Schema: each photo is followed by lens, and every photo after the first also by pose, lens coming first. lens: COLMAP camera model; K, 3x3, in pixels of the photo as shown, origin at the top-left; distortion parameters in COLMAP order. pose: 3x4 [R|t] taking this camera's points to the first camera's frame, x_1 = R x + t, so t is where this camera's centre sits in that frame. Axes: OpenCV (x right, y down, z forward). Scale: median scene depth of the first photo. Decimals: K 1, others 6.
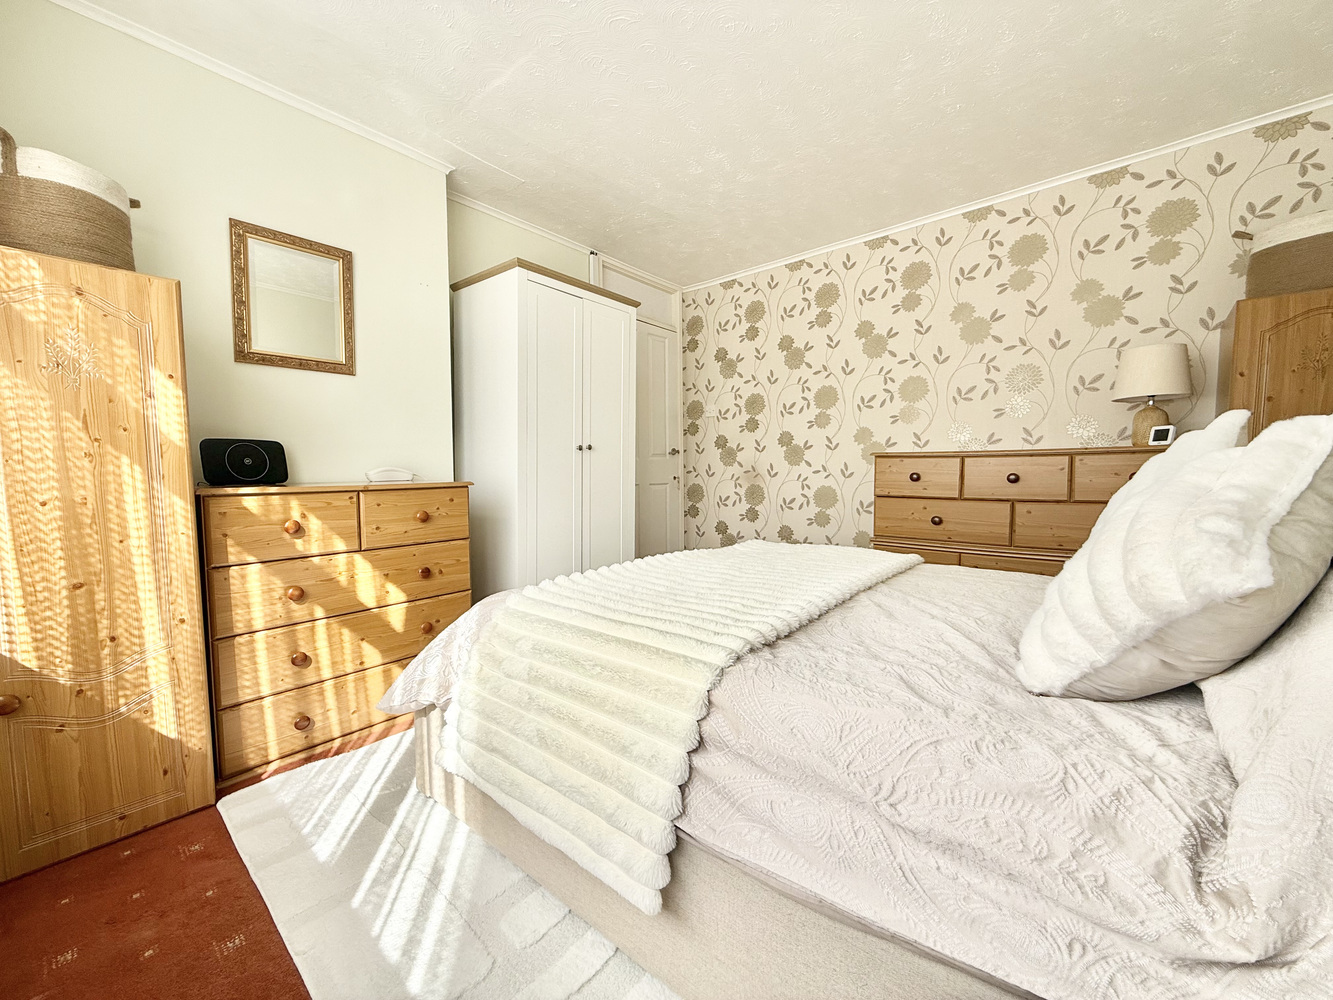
lens RADIAL K [[530.8, 0, 666.3], [0, 530.8, 502.4], [0, 0, 1]] dist [-0.003727, 0.000652]
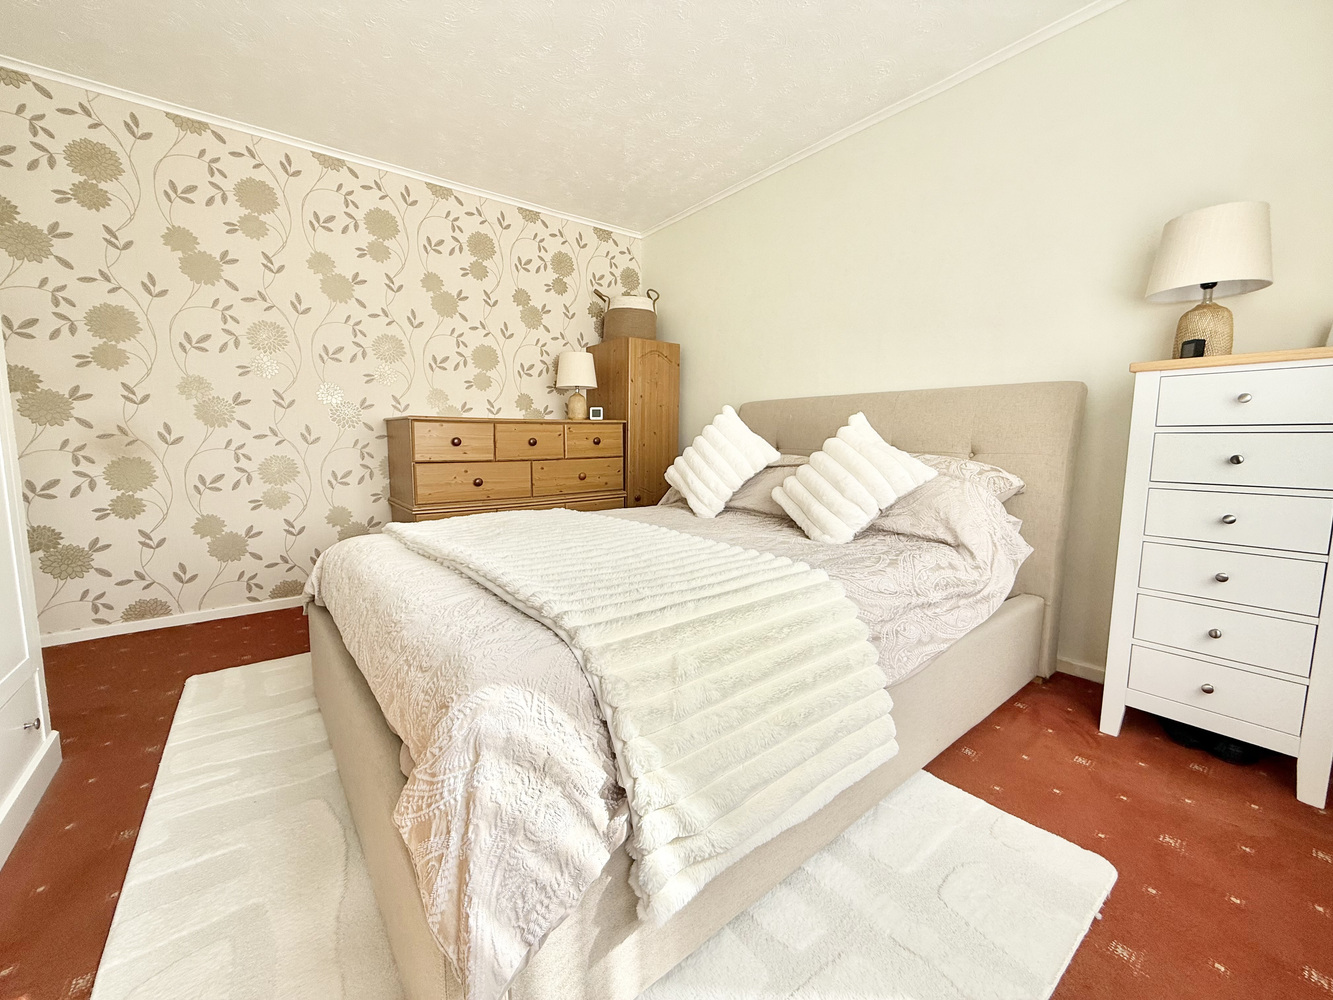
lens RADIAL K [[530.8, 0, 665.6], [0, 530.8, 500.3], [0, 0, 1]] dist [-0.003727, 0.000652]
pose [[0.192613, -0.115840, 0.974413, -0.444703], [0.053177, 0.992781, 0.107512, -0.023925], [-0.979833, 0.031108, 0.197382, 0.390017]]
